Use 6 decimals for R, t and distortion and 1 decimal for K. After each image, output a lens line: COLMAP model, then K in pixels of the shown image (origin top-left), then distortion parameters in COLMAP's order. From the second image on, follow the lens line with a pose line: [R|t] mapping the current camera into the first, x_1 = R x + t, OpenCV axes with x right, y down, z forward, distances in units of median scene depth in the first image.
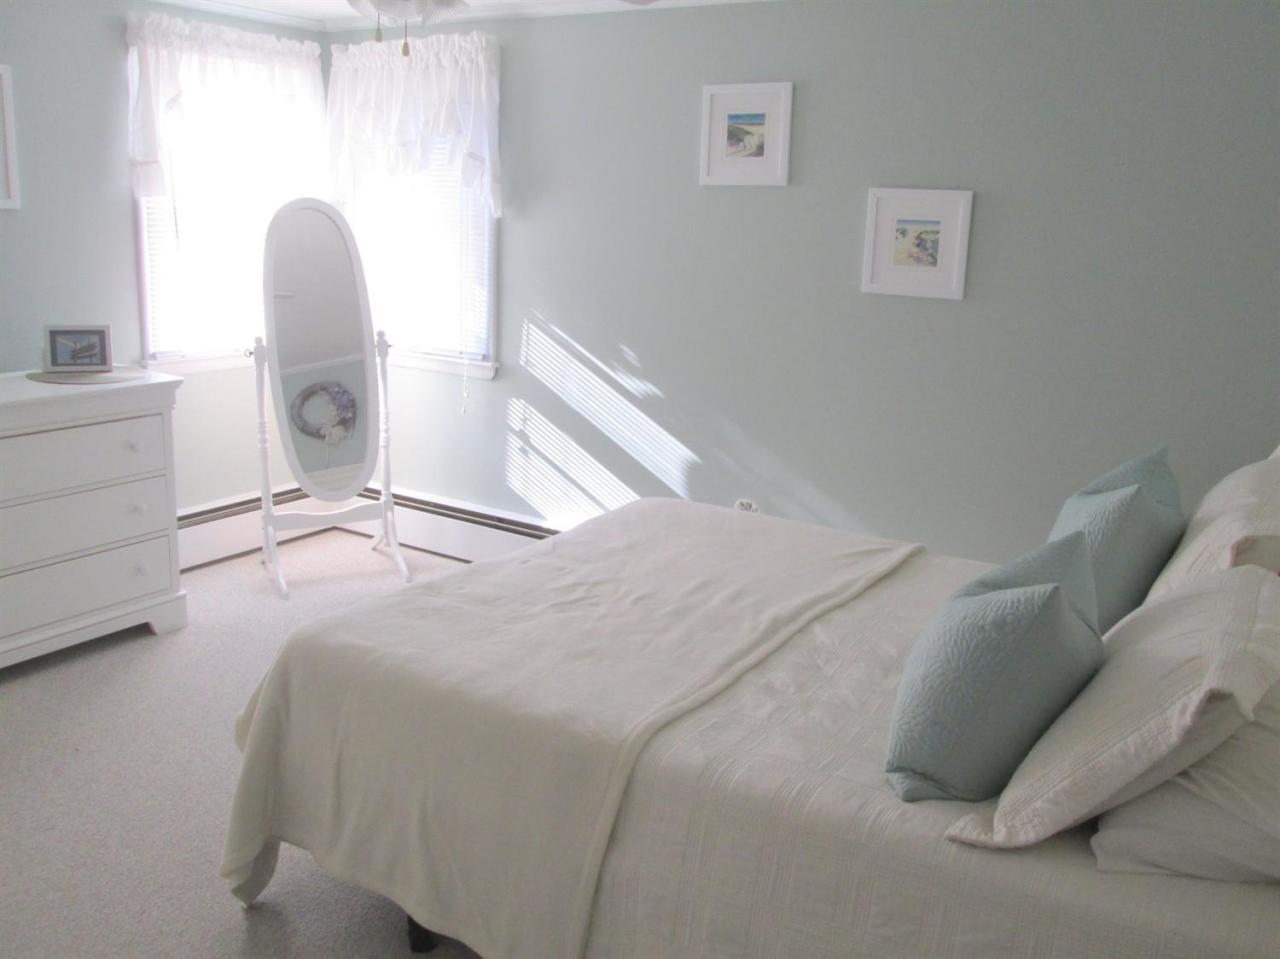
lens RADIAL K [[1127.7, 0, 638.1], [0, 1127.7, 479.8], [0, 0, 1]] dist [0.017849, -0.002048]
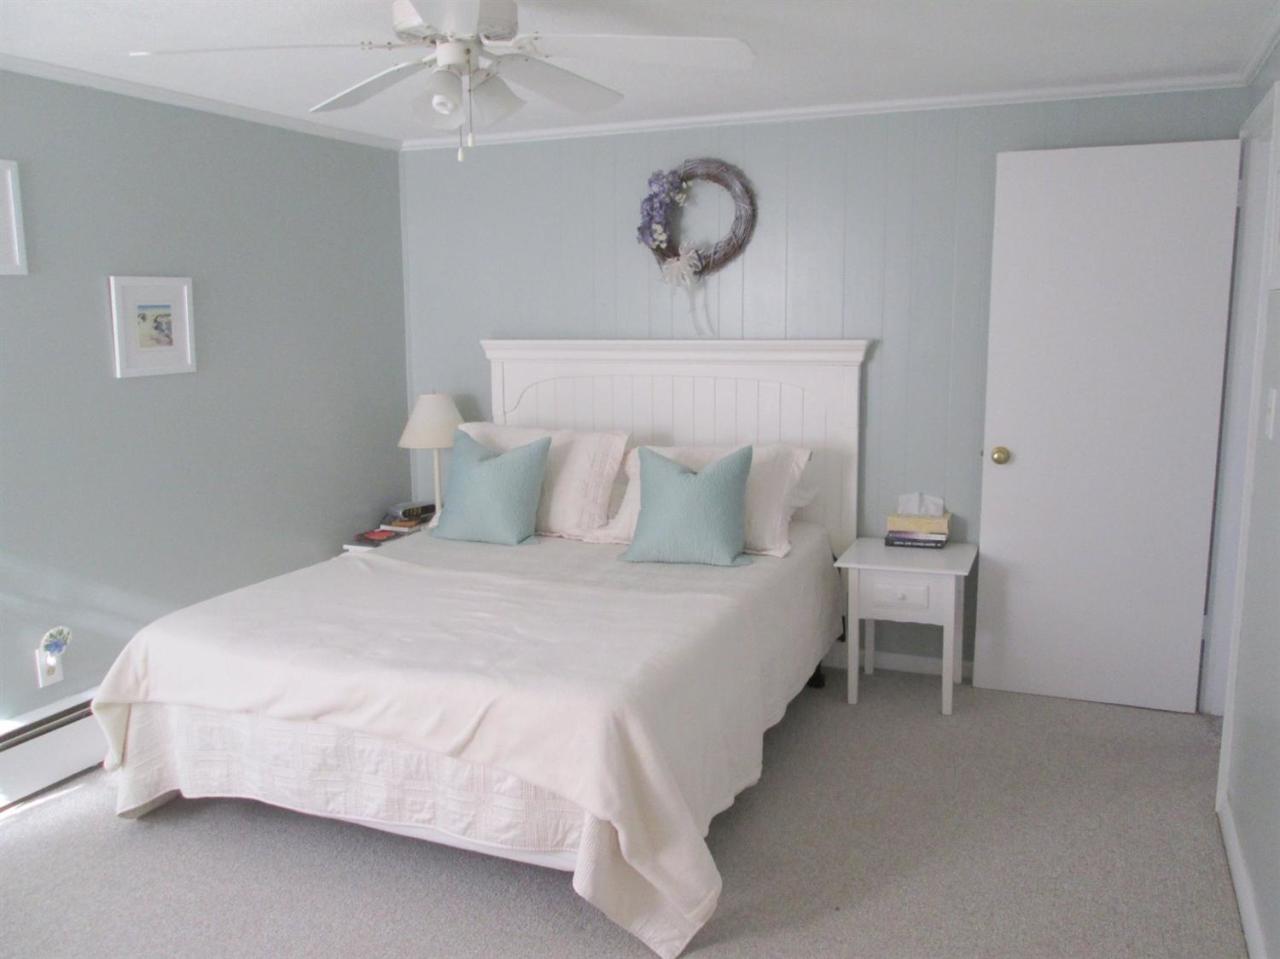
lens RADIAL K [[1127.7, 0, 638.1], [0, 1127.7, 478.2], [0, 0, 1]] dist [0.017849, -0.002048]
pose [[-0.164747, -0.189608, 0.967940, -0.897766], [0.241984, 0.943587, 0.226025, -0.205023], [-0.956191, 0.271463, -0.109571, 0.717896]]
